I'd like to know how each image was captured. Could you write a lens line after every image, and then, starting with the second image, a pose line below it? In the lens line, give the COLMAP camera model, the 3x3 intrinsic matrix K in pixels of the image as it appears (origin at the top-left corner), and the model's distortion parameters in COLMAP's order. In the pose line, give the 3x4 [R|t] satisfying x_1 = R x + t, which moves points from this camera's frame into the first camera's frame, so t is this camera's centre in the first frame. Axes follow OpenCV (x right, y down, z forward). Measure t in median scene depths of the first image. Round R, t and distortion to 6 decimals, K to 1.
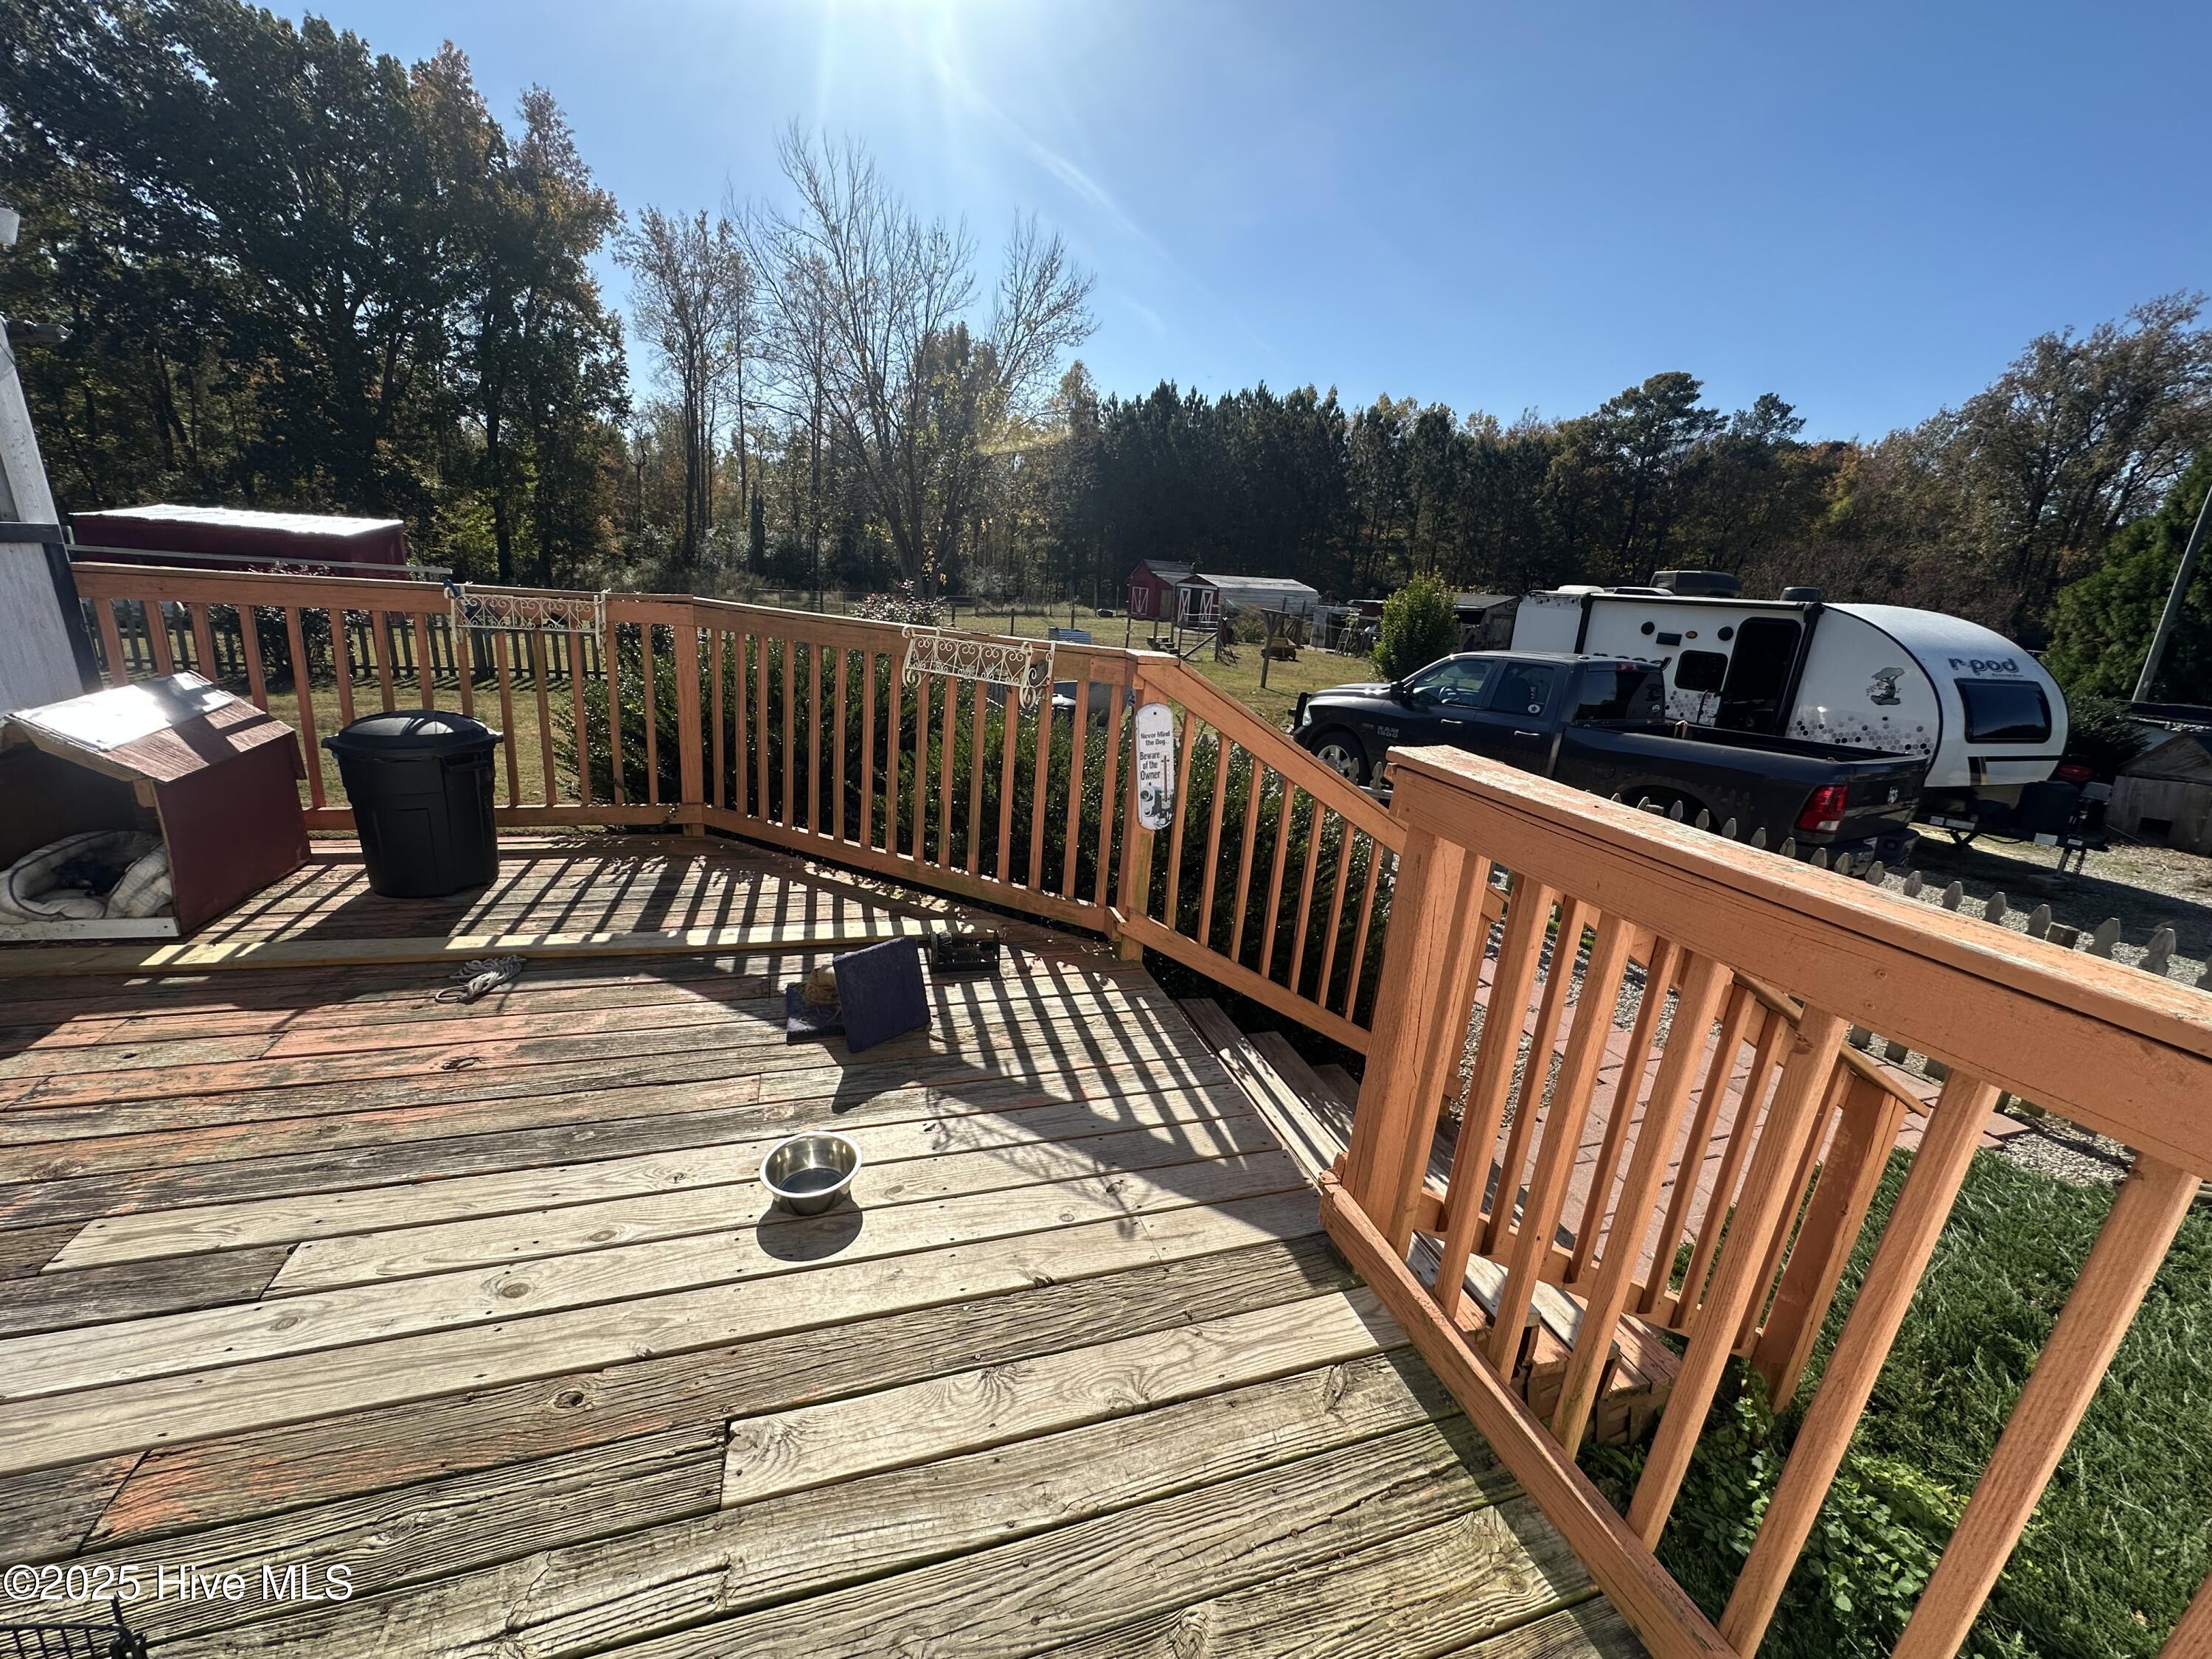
lens RADIAL K [[882.1, 0, 1100.1], [0, 882.1, 835.5], [0, 0, 1]] dist [-0.005944, 0.001551]
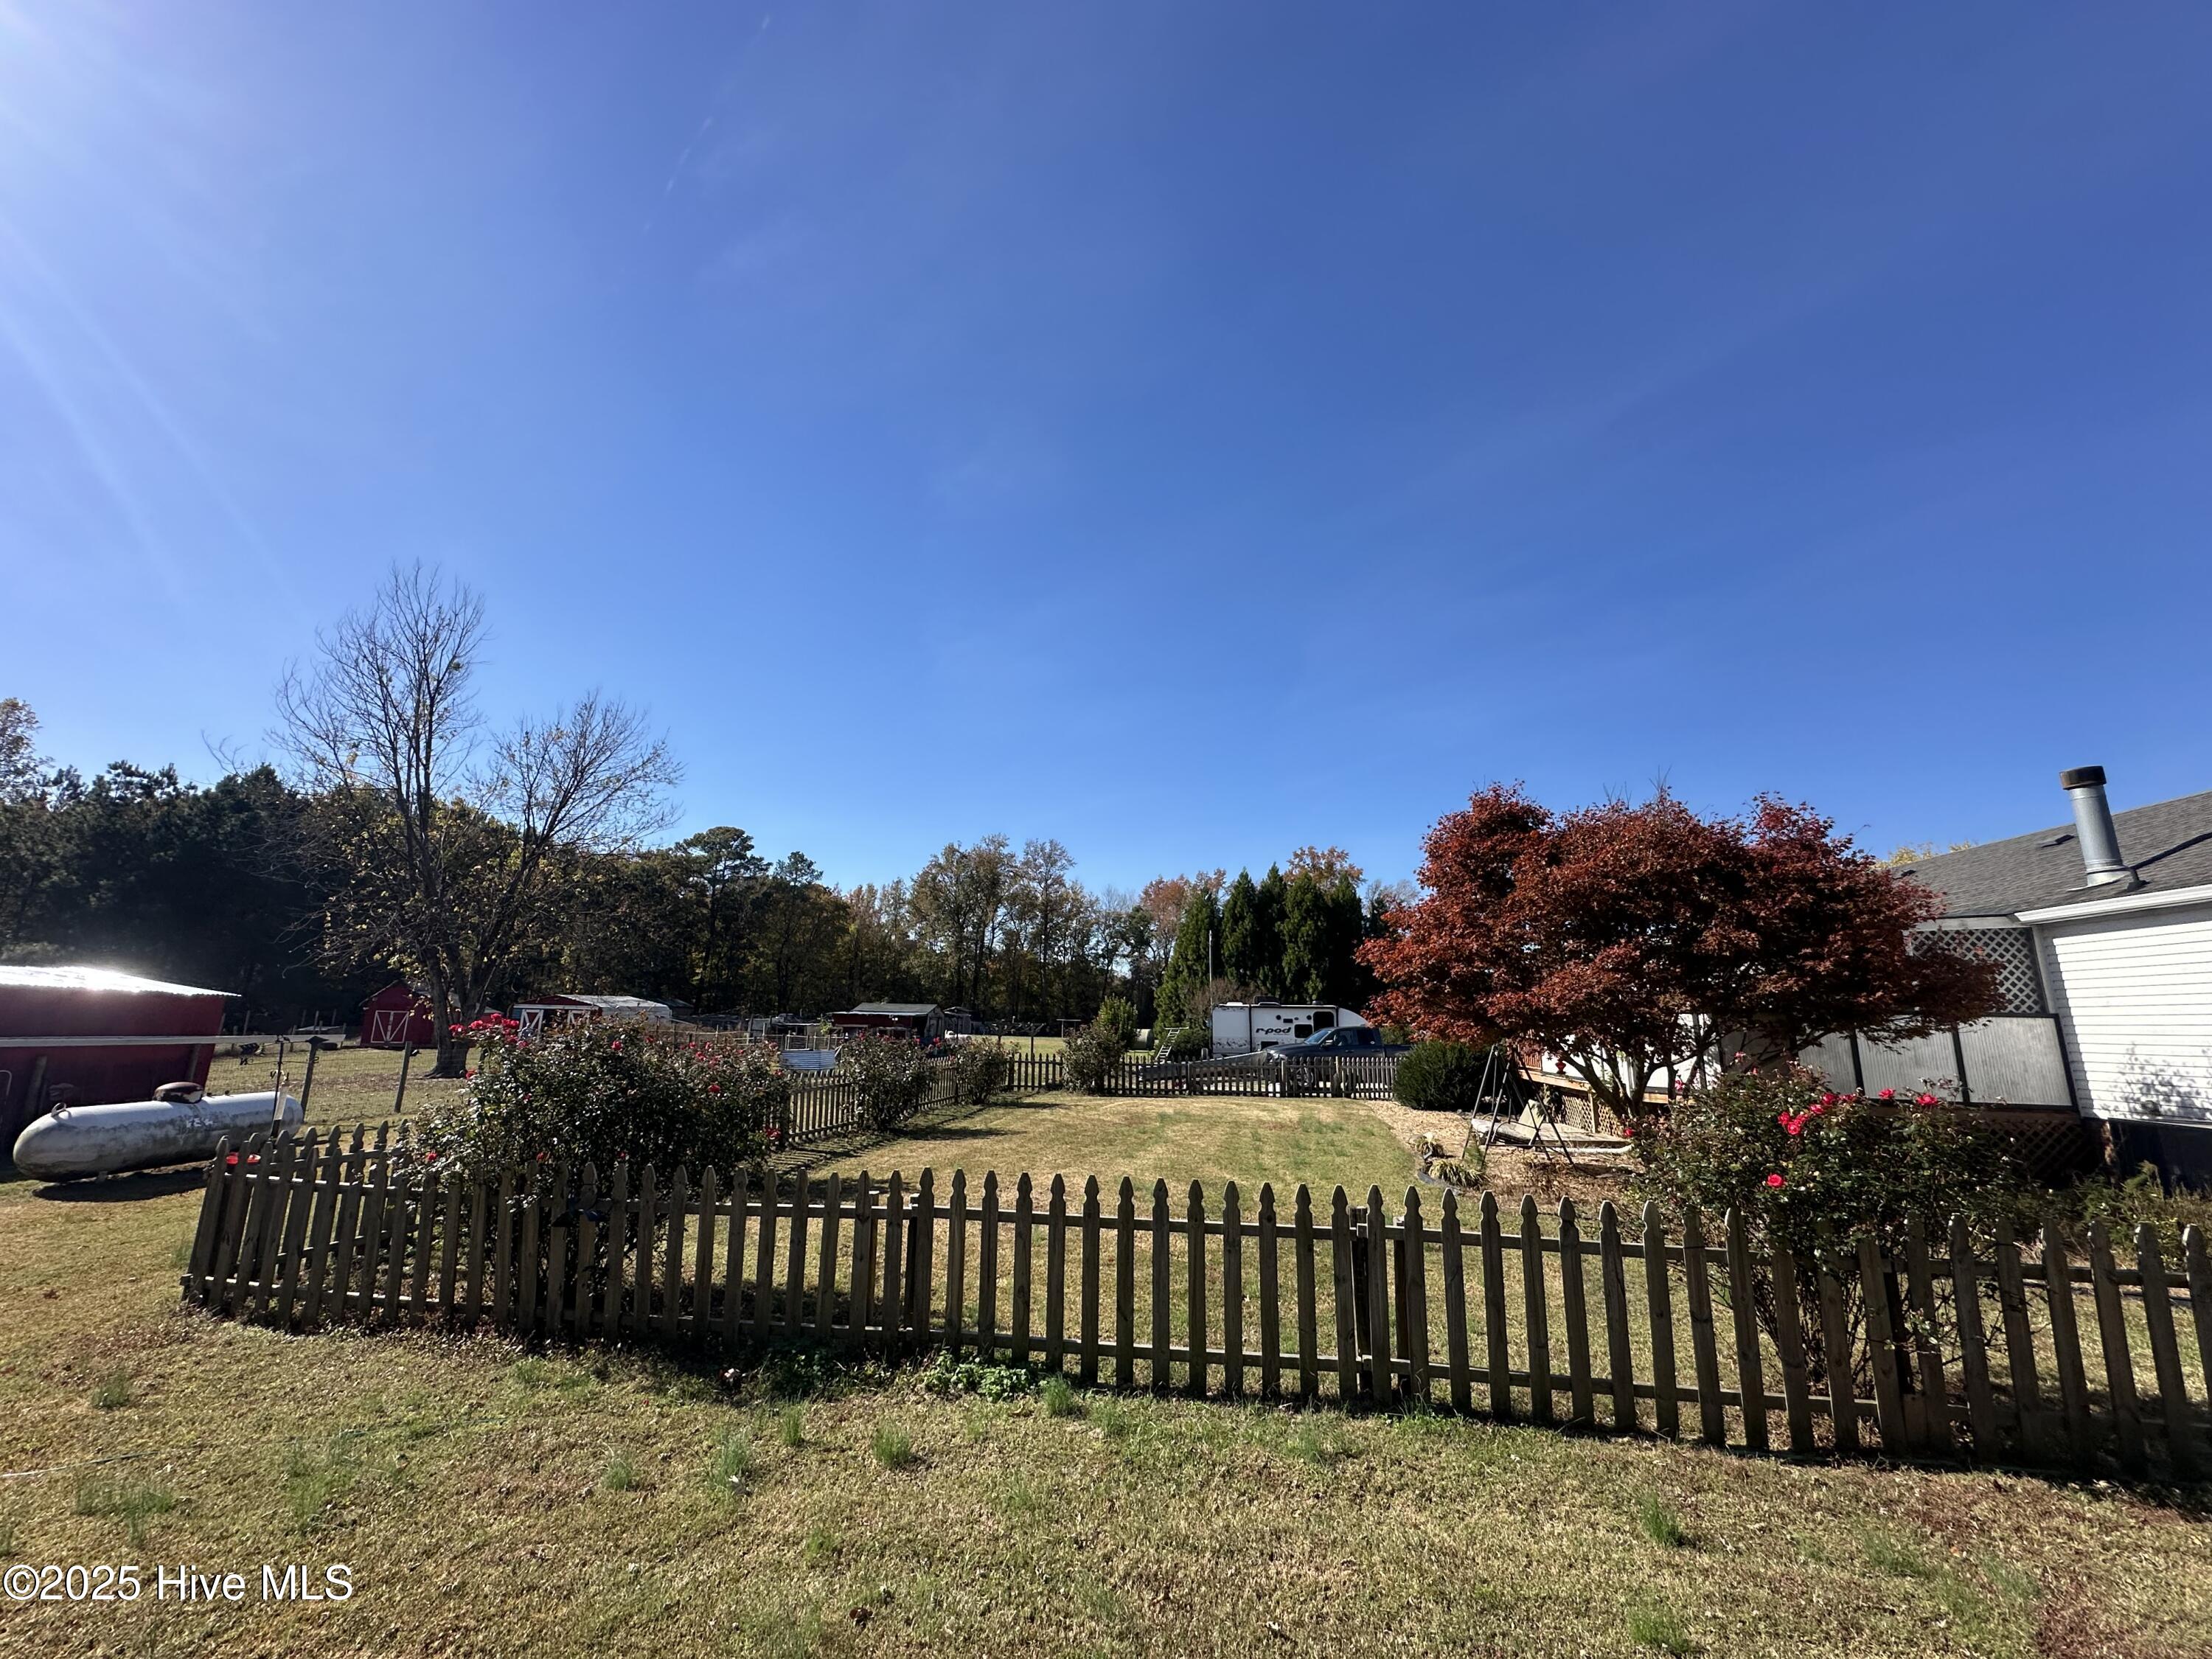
lens RADIAL K [[882.1, 0, 1109.5], [0, 882.1, 833.0], [0, 0, 1]] dist [-0.005944, 0.001551]
pose [[0.449055, 0.126261, 0.884538, -0.374535], [0.265780, 0.926279, -0.267148, -0.031281], [-0.853060, 0.355056, 0.382393, 0.036164]]
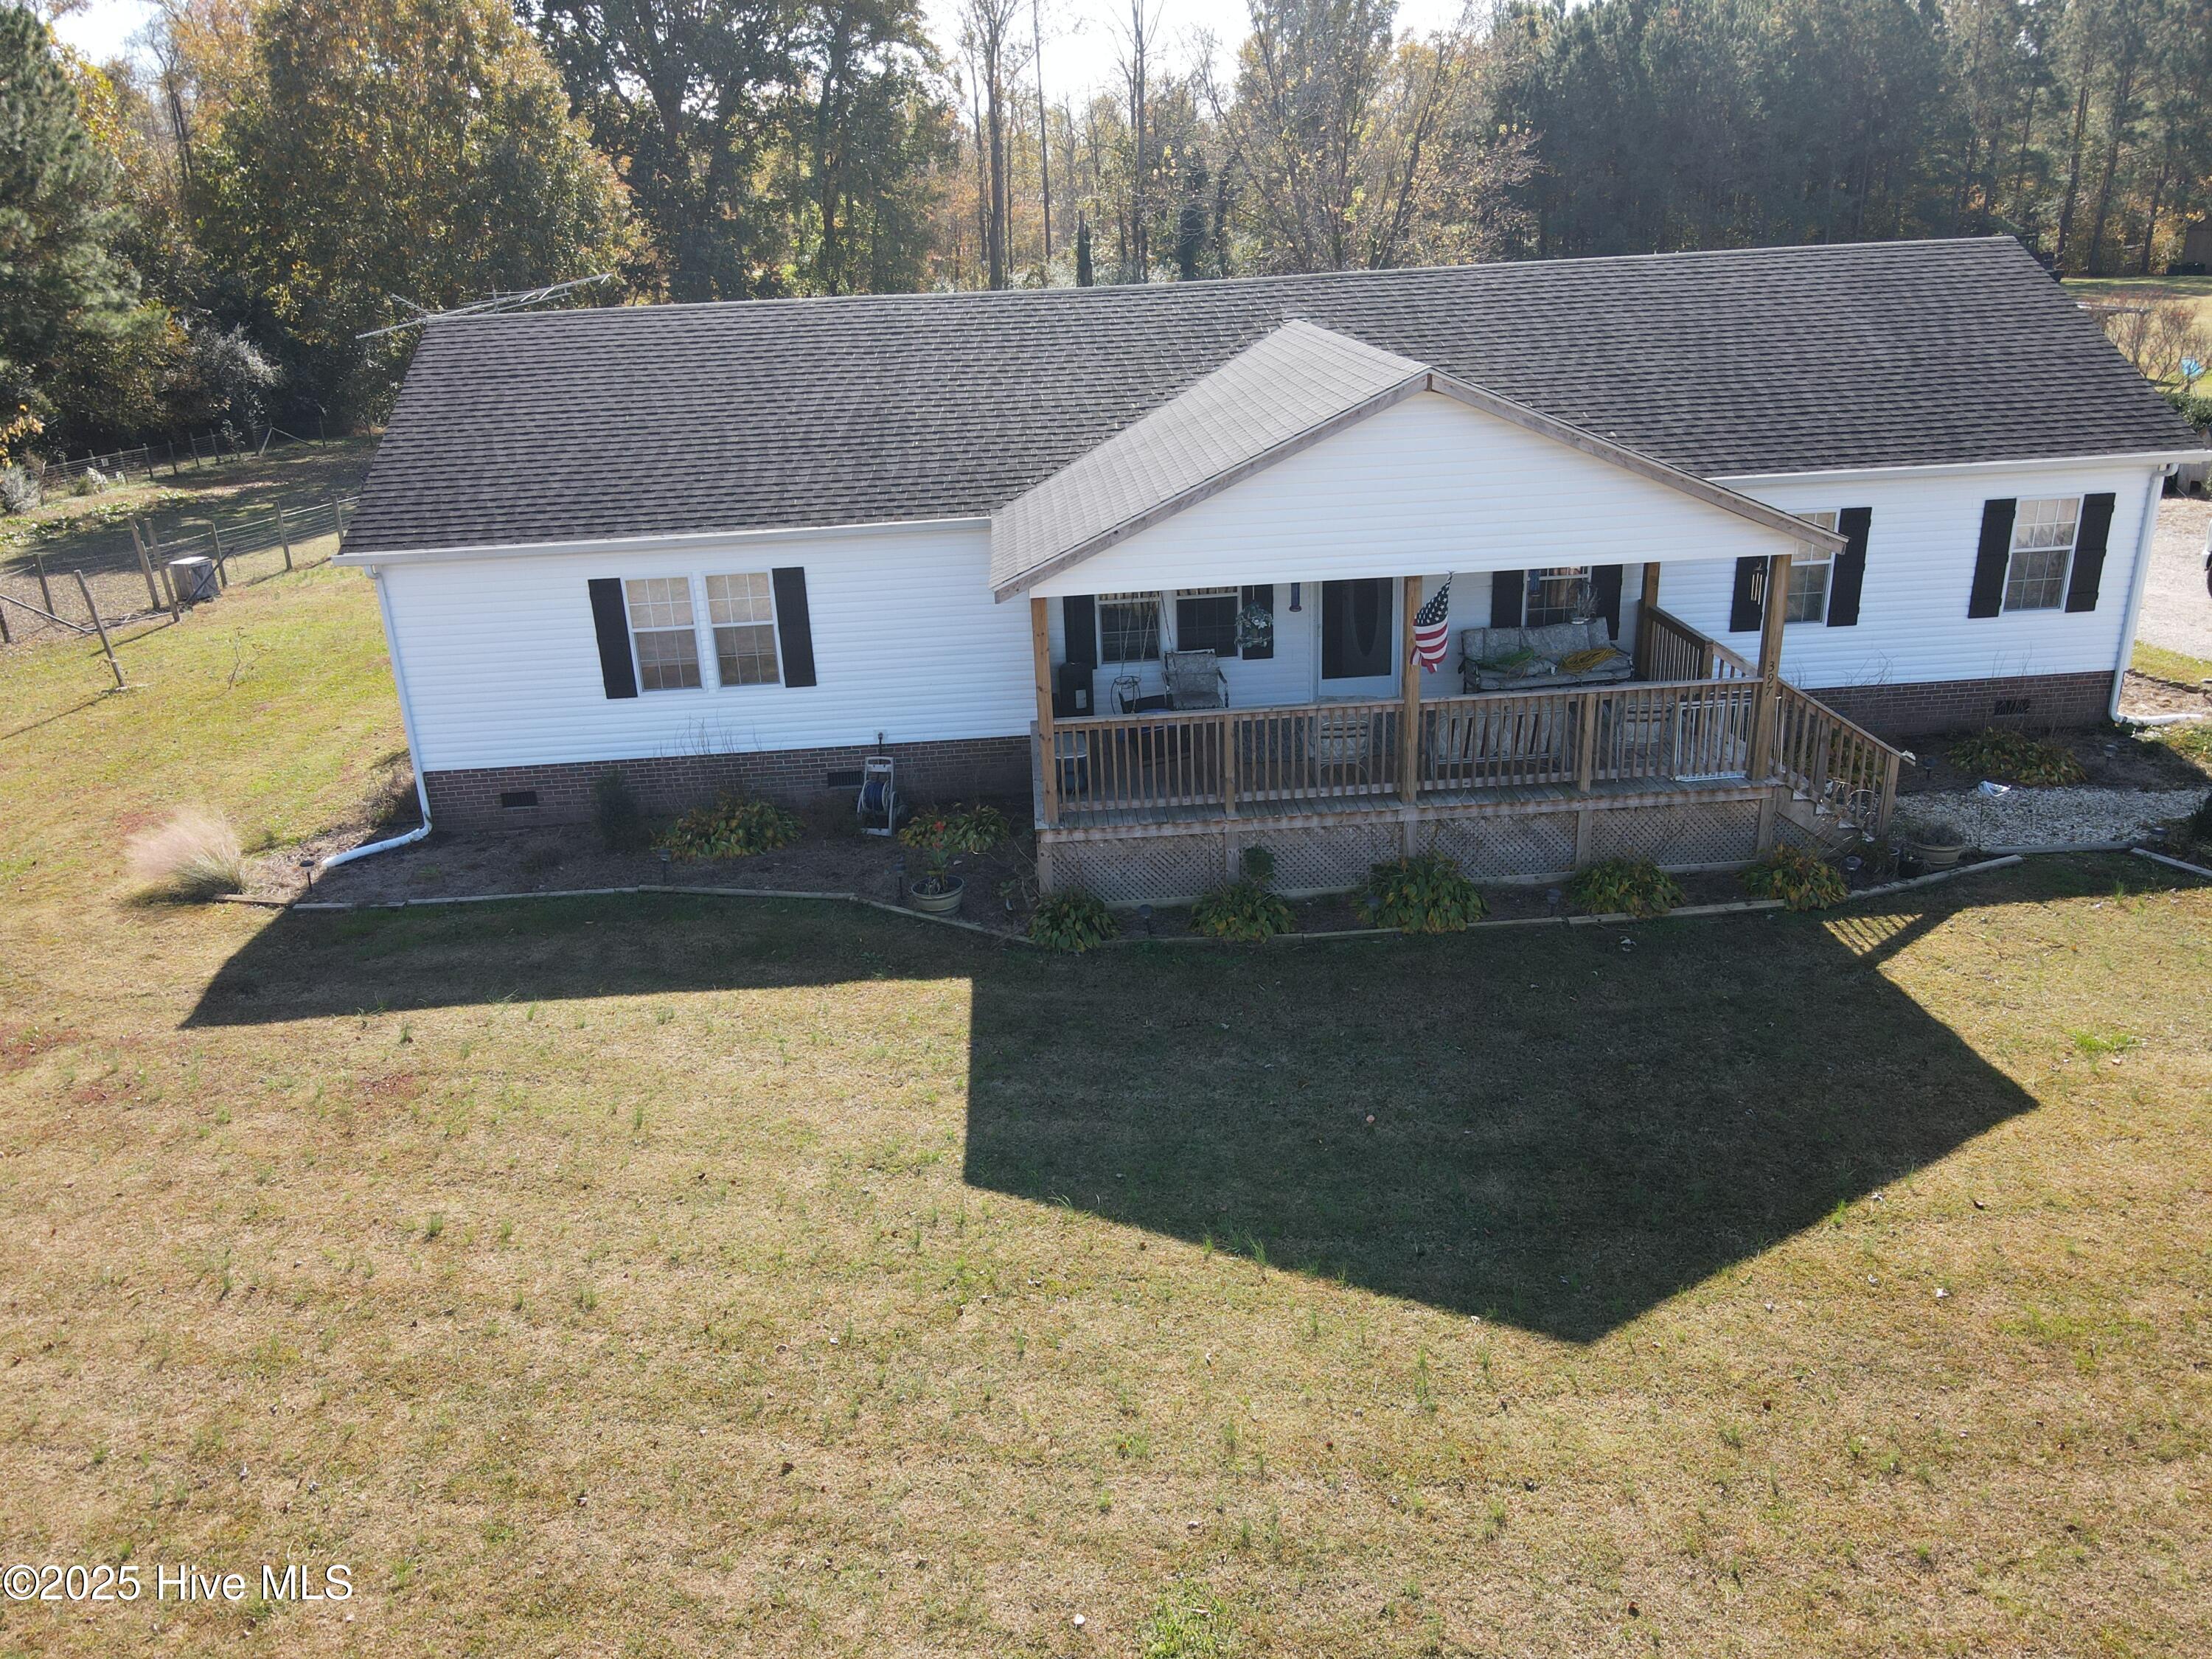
lens RADIAL K [[1615.8, 0, 1101.6], [0, 1615.8, 829.4], [0, 0, 1]] dist [0.030498, -0.028969]
pose [[0.960930, -0.024367, -0.275716, 0.009296], [0.041044, 0.997649, 0.054877, 0.066044], [0.273731, -0.064049, 0.959671, -0.415594]]
